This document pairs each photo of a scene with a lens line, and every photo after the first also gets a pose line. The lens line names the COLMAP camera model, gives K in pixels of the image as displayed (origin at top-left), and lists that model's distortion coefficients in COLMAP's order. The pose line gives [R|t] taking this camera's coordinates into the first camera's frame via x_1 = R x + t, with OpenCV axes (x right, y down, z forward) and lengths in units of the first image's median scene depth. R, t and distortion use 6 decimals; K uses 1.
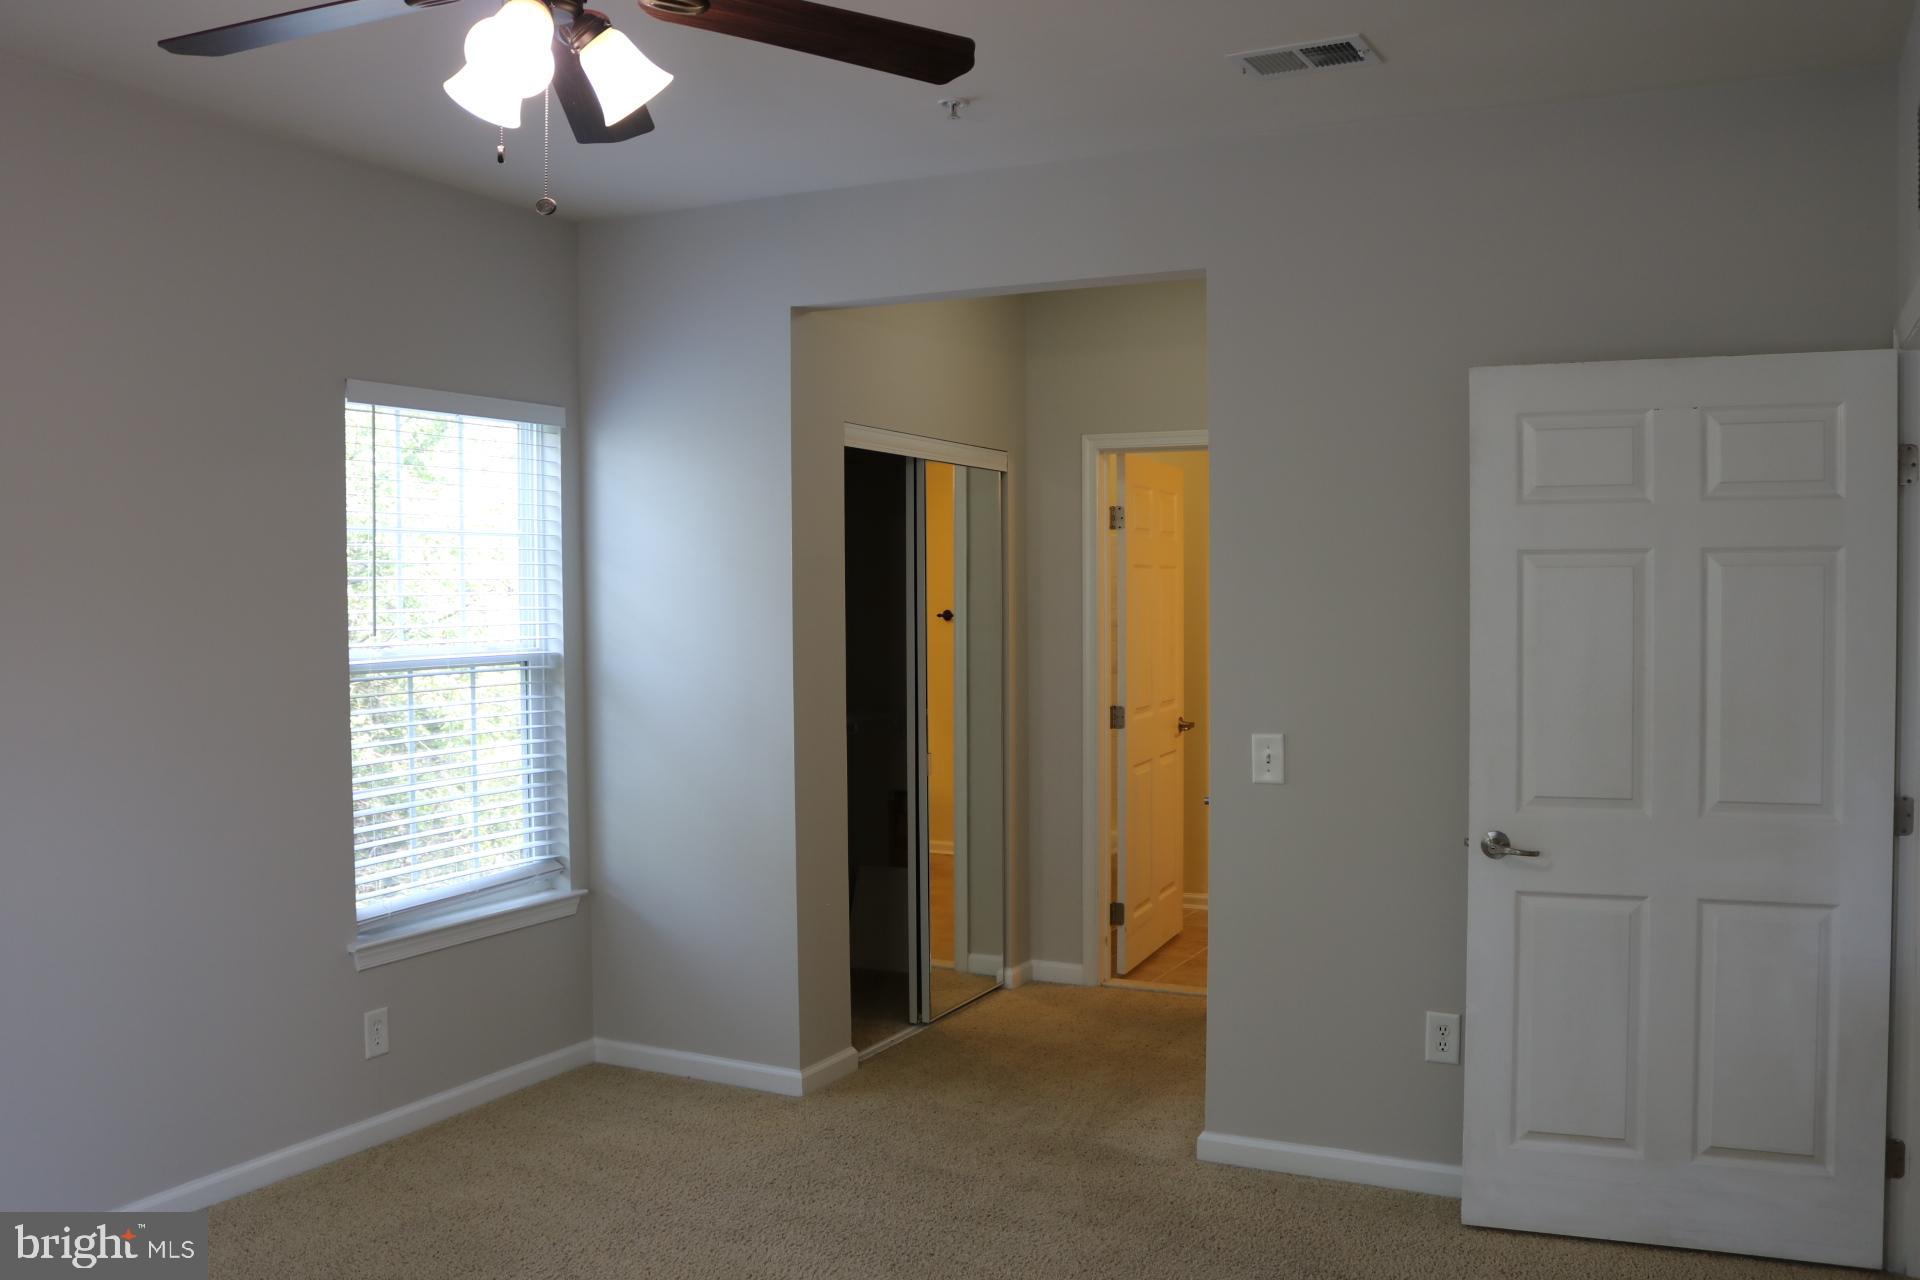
lens RADIAL K [[1657.9, 0, 960.0], [0, 1657.9, 640.0], [0, 0, 1]] dist [-0.142270, 0.130328]
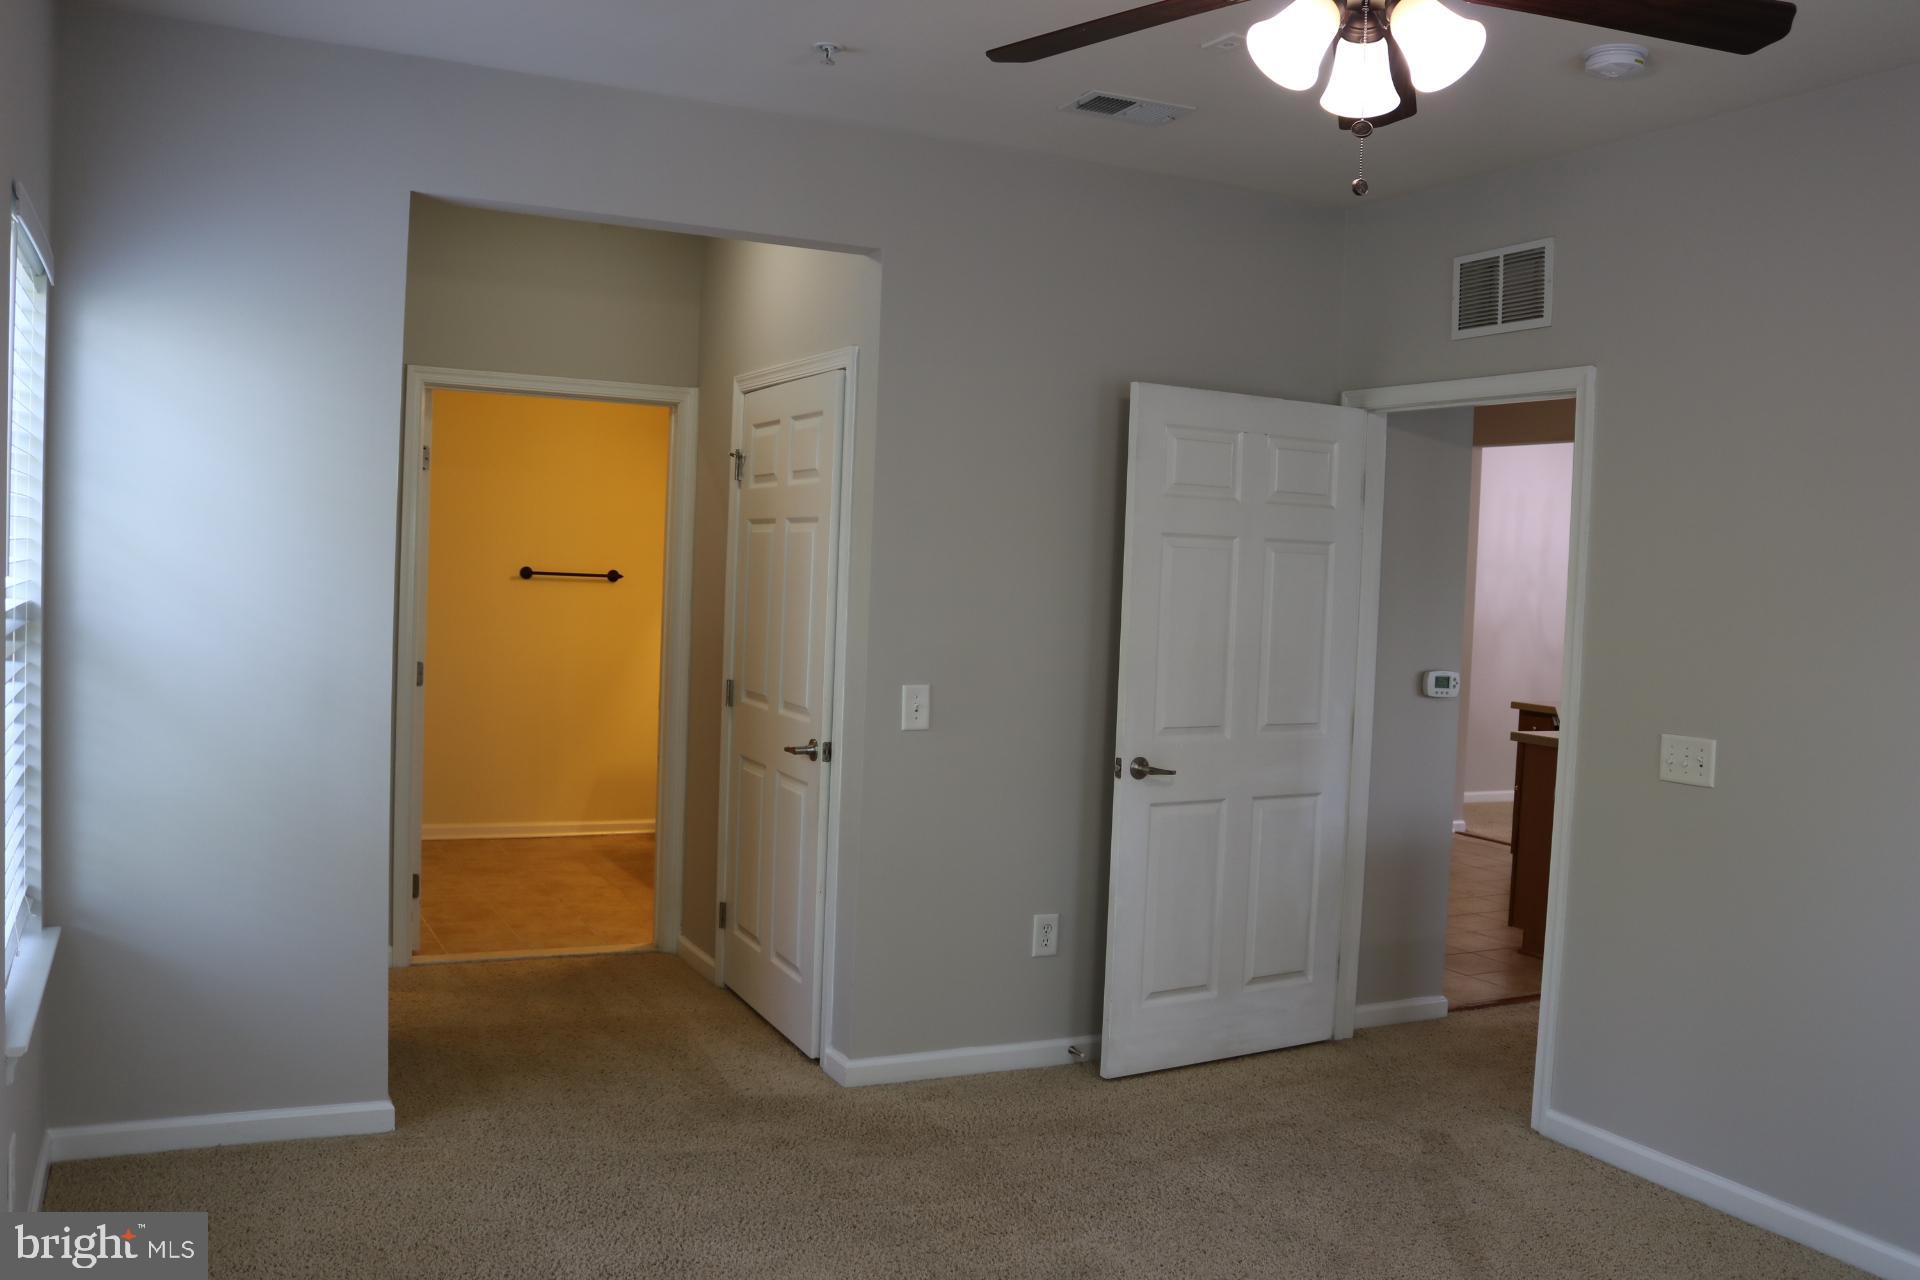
lens RADIAL K [[1657.9, 0, 960.0], [0, 1657.9, 640.0], [0, 0, 1]] dist [-0.142270, 0.130328]
pose [[0.600407, -0.007738, 0.799657, -0.767106], [-0.019178, 0.999526, 0.024072, 0.000033], [-0.799464, -0.029789, 0.599974, 0.358156]]
